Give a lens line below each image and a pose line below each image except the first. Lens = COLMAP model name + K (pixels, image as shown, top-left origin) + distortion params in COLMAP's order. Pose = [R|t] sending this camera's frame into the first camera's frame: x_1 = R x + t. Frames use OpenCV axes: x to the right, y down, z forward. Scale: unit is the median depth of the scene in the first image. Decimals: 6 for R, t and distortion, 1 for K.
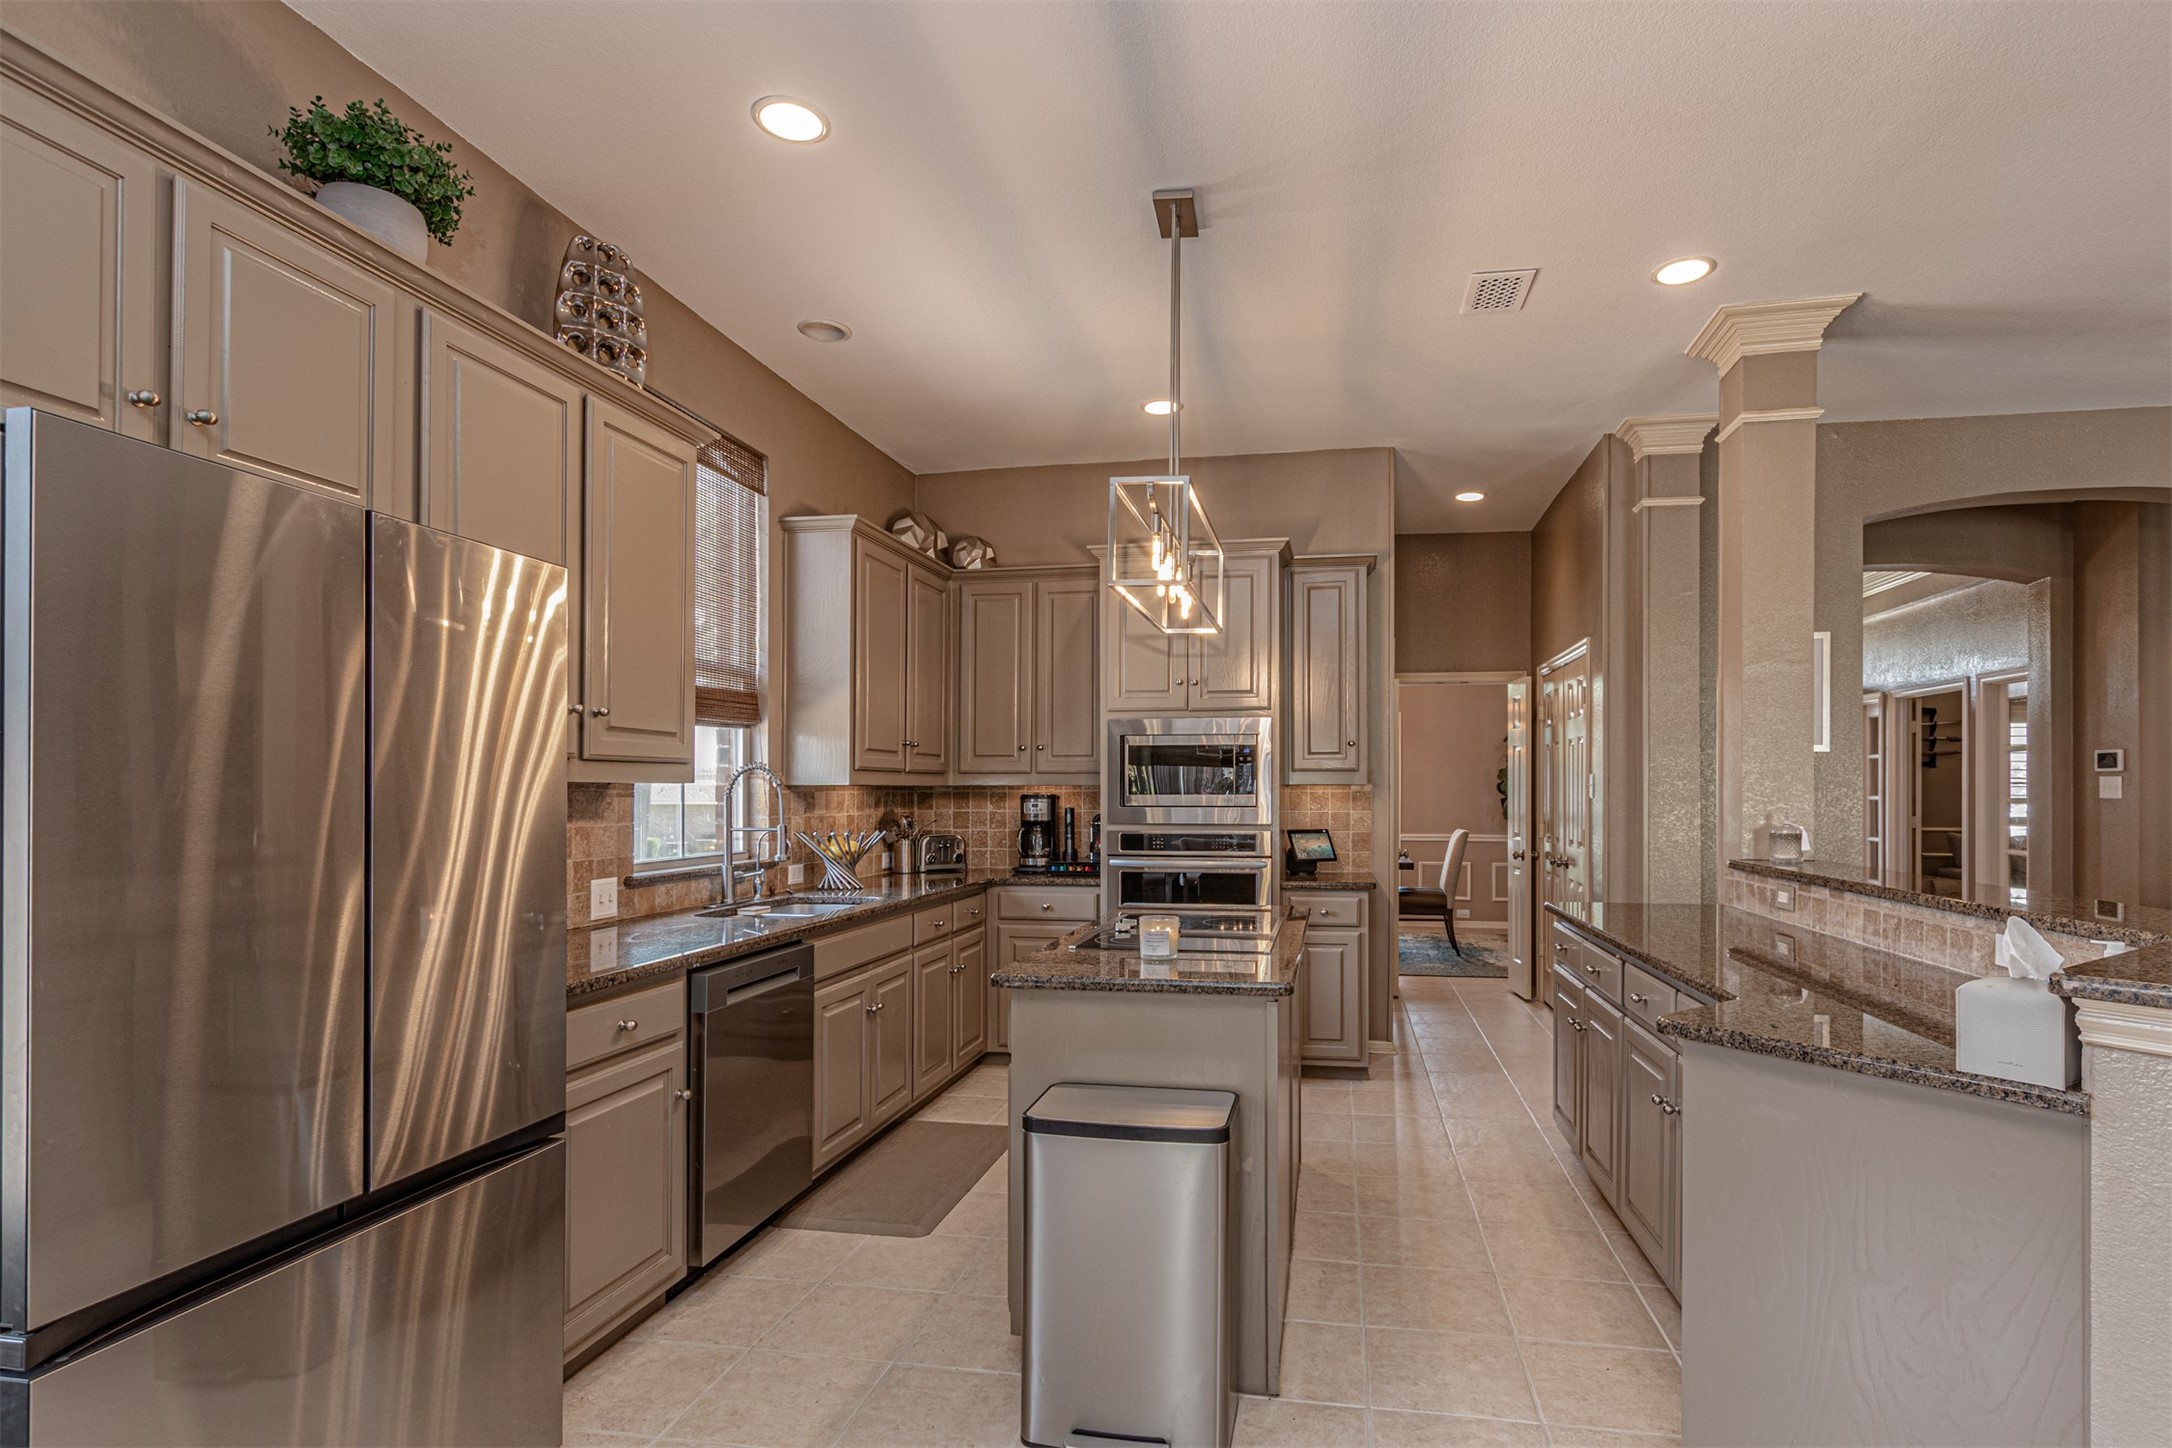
lens RADIAL K [[1121.0, 0, 1095.4], [0, 1121.0, 786.8], [0, 0, 1]] dist [-0.001246, -0.000117]
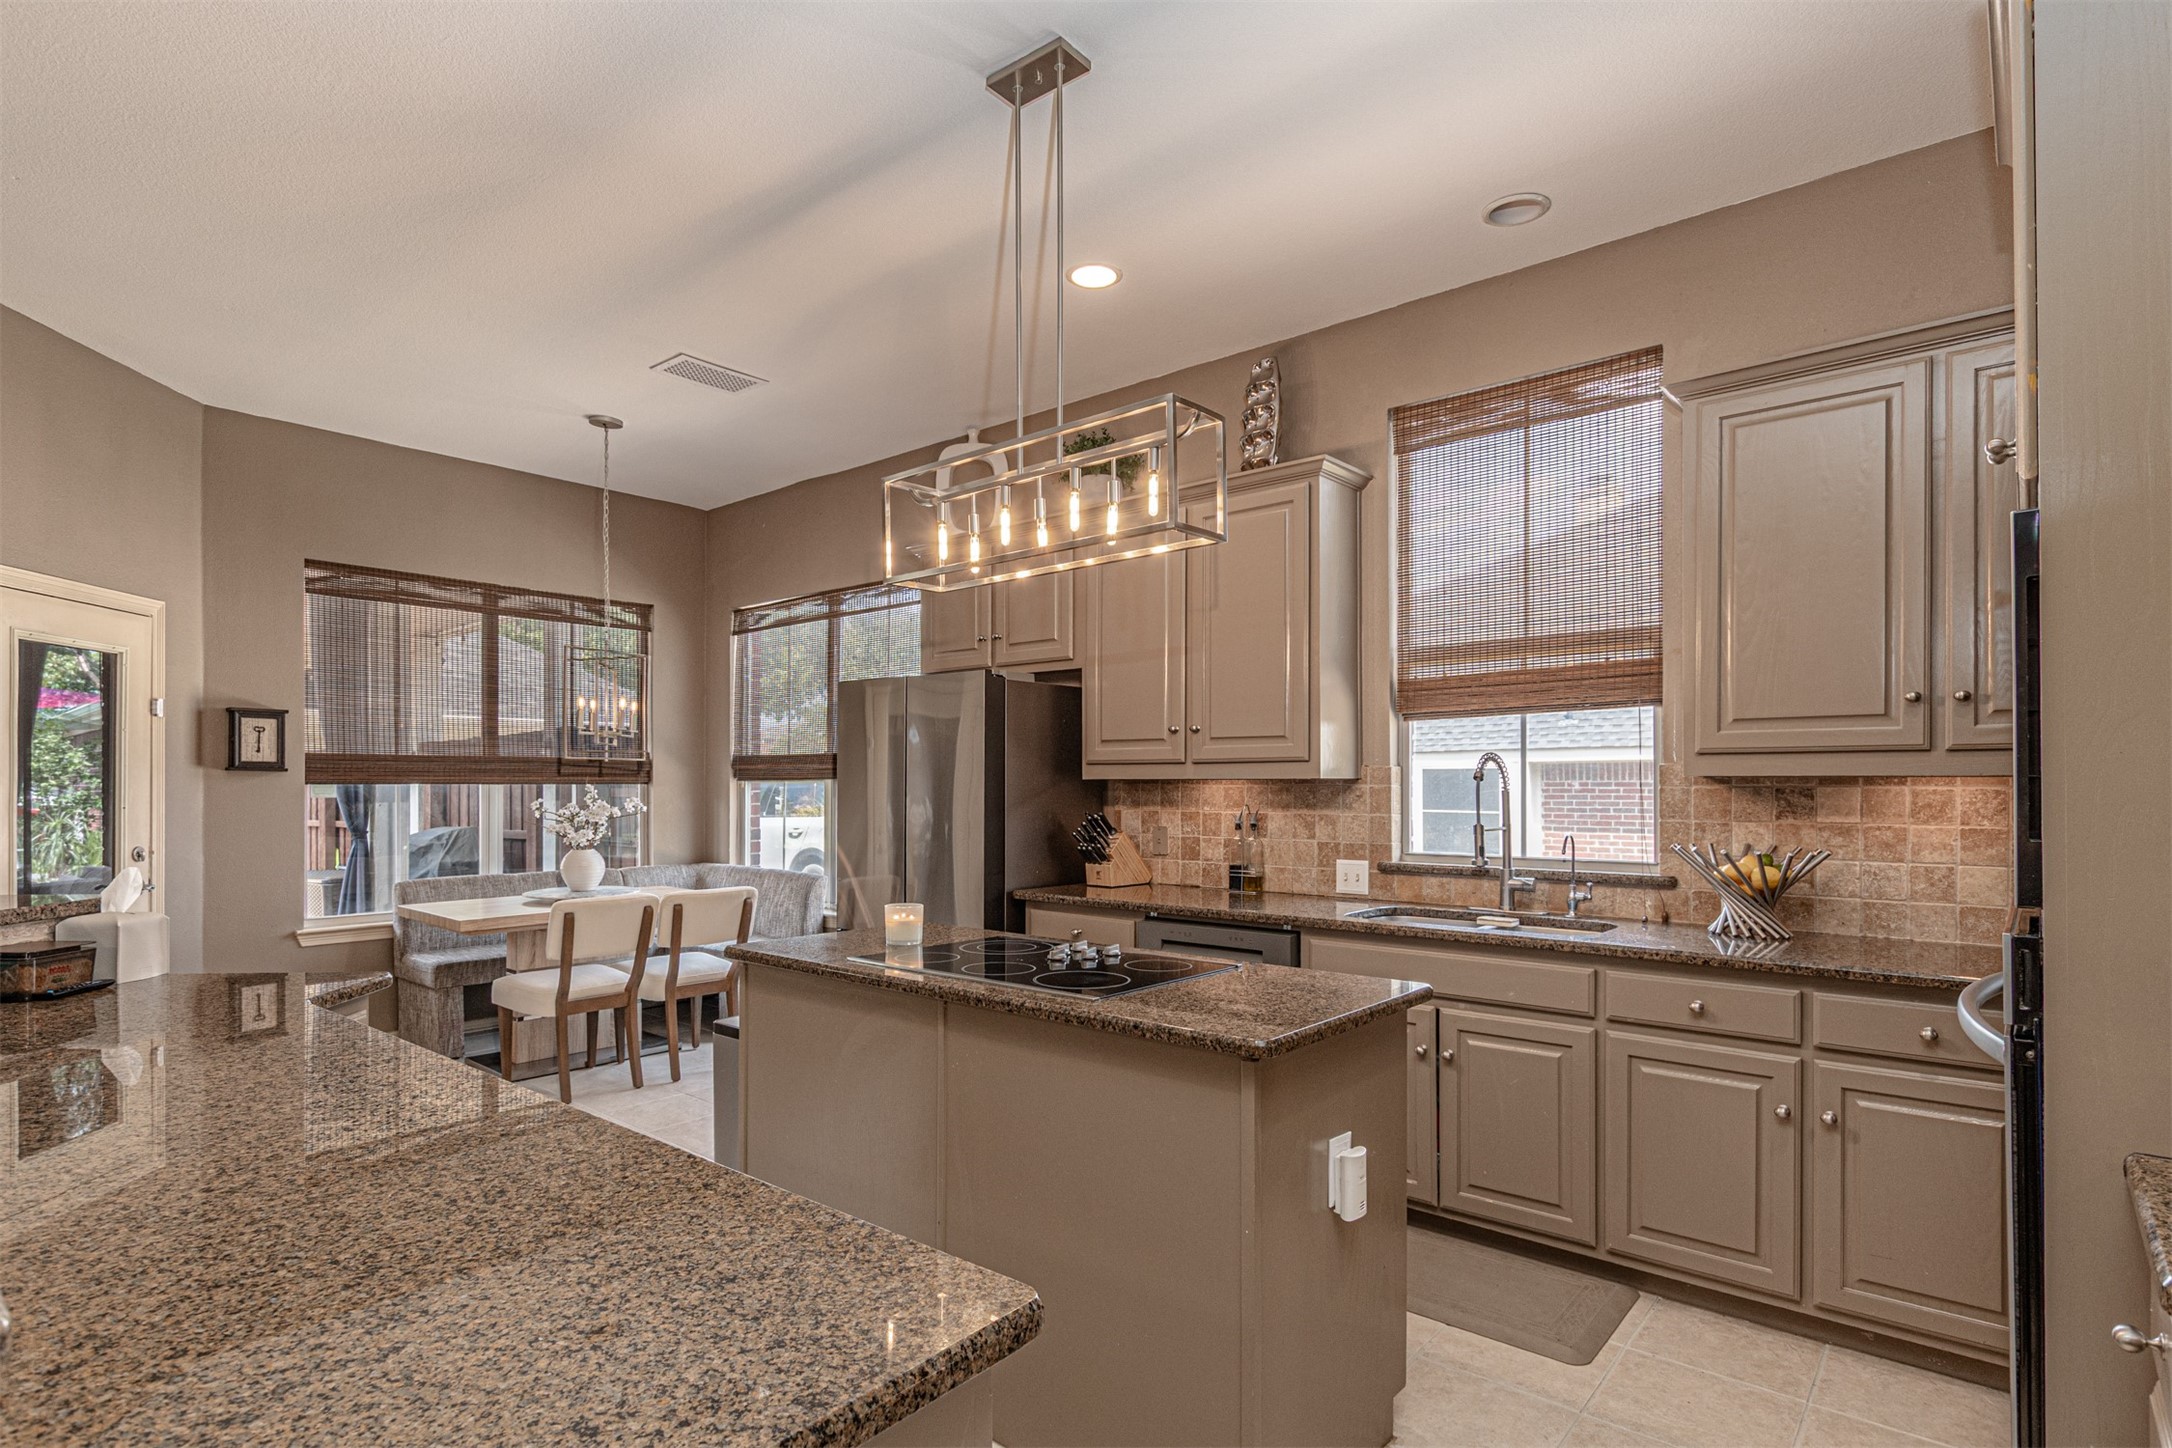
lens RADIAL K [[1121.0, 0, 1095.4], [0, 1121.0, 786.8], [0, 0, 1]] dist [-0.001246, -0.000117]
pose [[-0.493752, -0.001593, -0.869601, 0.699758], [0.000564, 0.999998, -0.002152, 0.007292], [0.869602, -0.001553, -0.493750, 1.317176]]
